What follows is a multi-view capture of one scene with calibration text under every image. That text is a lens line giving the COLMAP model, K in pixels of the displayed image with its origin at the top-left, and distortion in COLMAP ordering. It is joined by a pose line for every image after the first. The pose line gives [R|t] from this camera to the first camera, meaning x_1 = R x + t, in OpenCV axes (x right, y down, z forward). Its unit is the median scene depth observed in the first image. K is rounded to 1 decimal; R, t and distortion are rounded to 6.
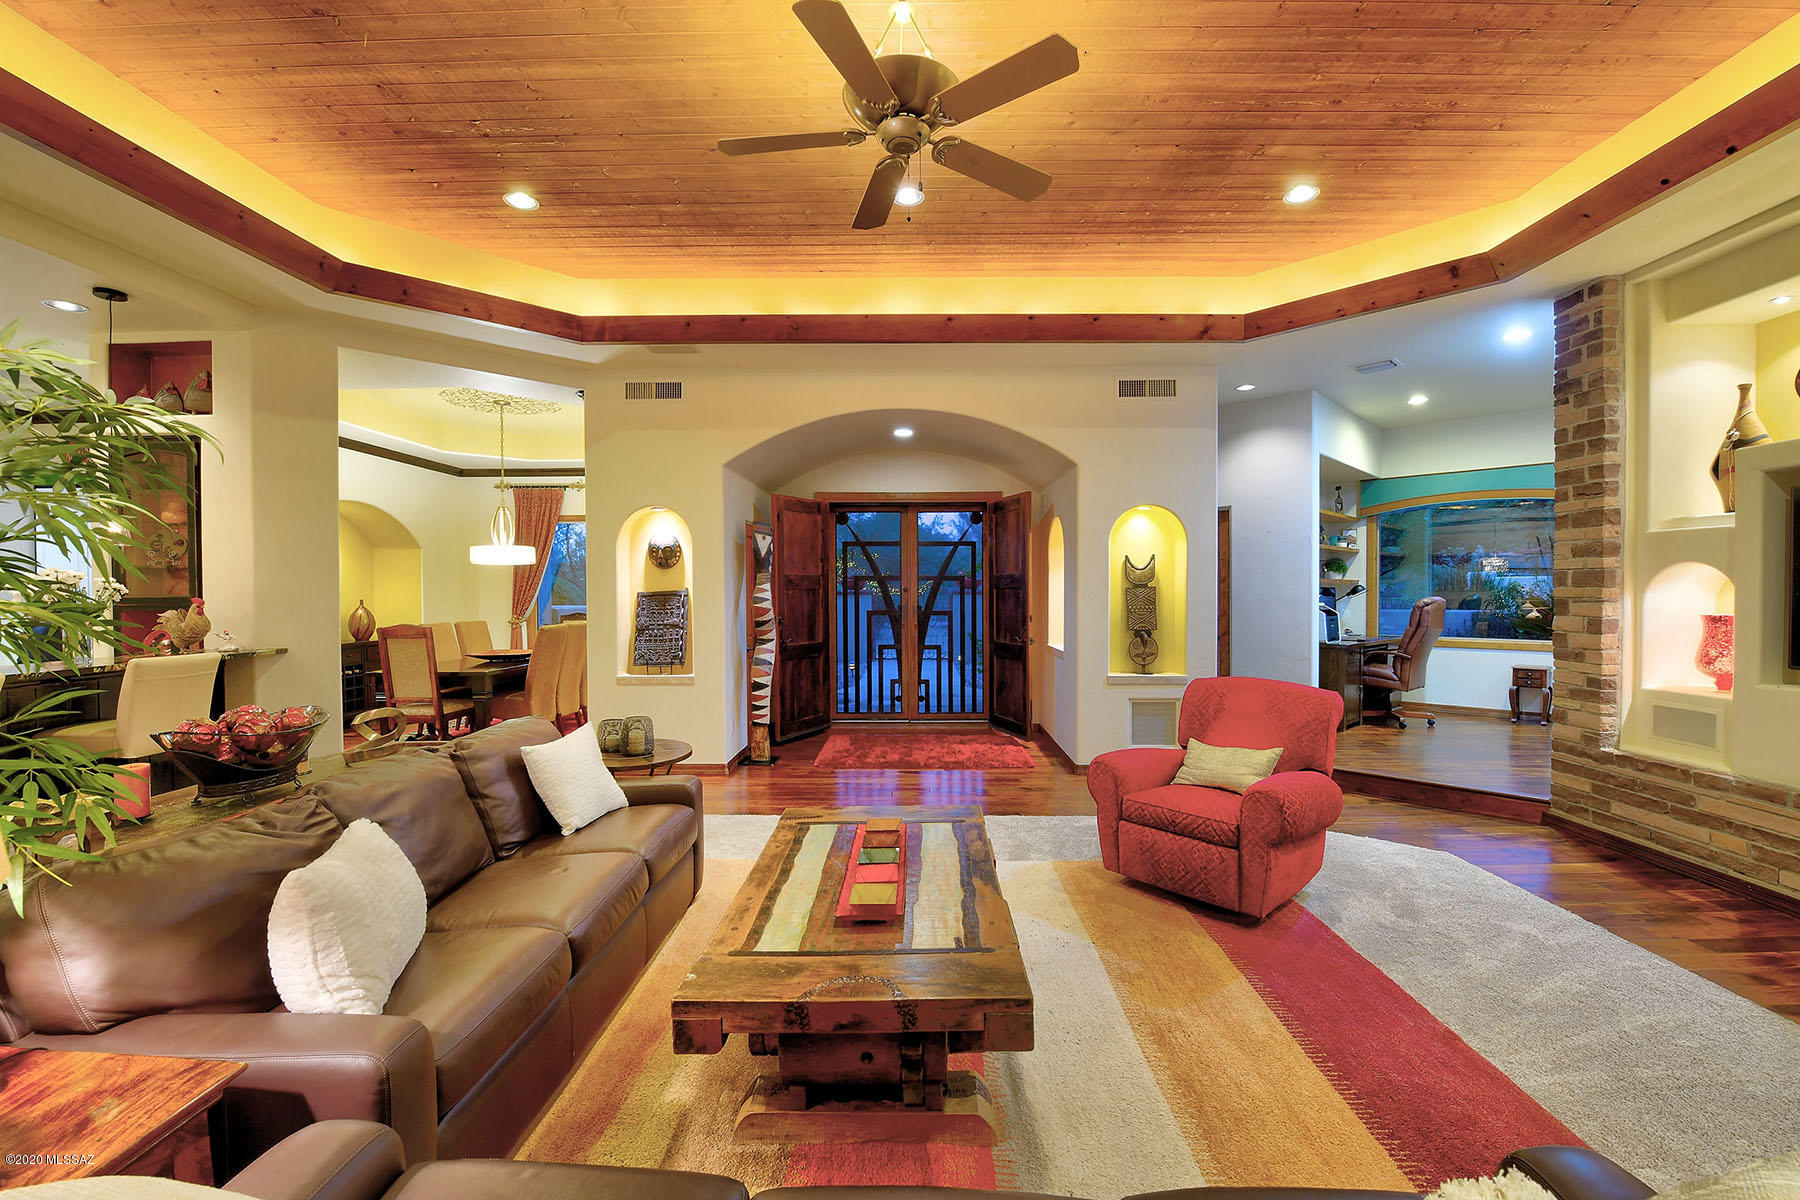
lens RADIAL K [[770.1, 0, 902.6], [0, 770.1, 605.2], [0, 0, 1]] dist [-0.004077, -0.000245]
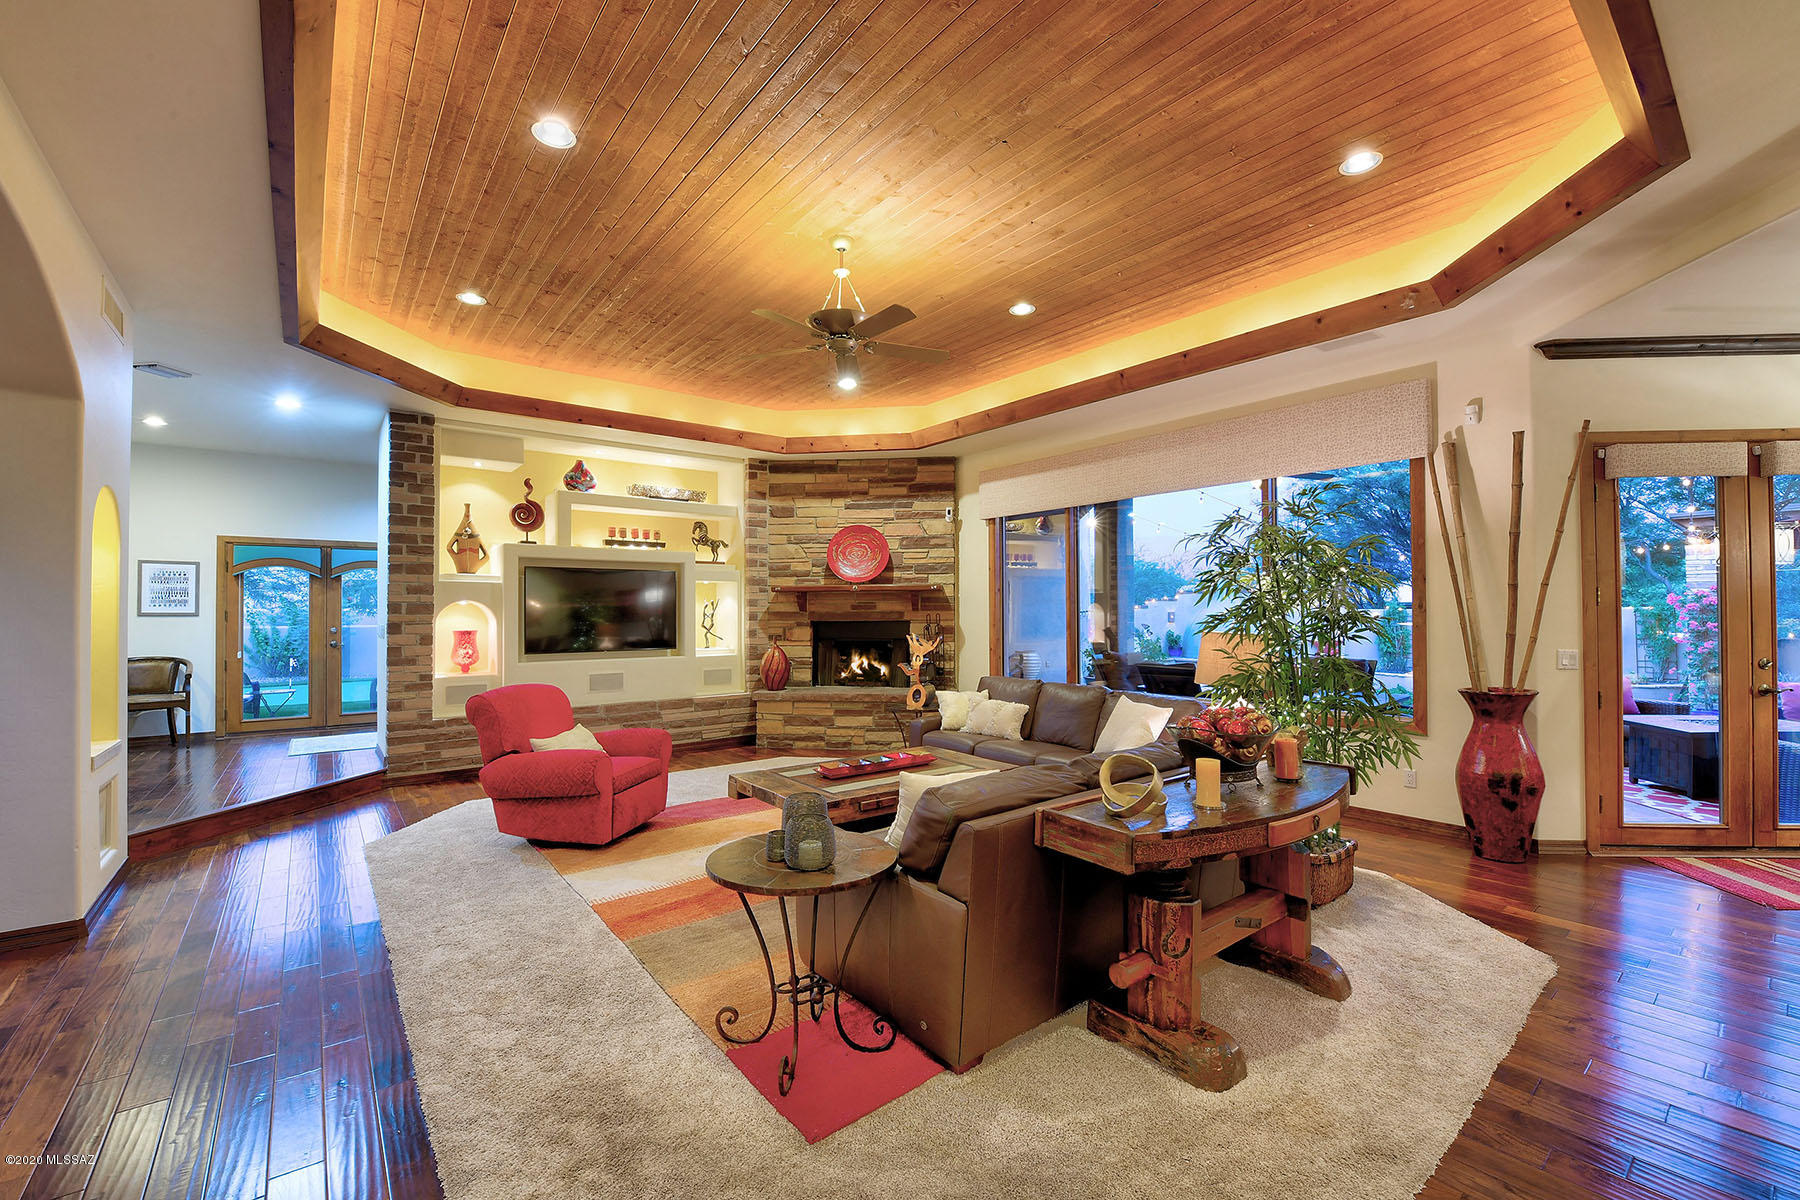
lens RADIAL K [[738.0, 0, 905.1], [0, 738.0, 607.4], [0, 0, 1]] dist [0.002442, 0.000129]
pose [[-0.635362, 0.018343, 0.771996, -0.821113], [0.028945, 0.999581, 0.000071, -0.009765], [-0.771671, 0.022390, -0.635627, 1.179787]]
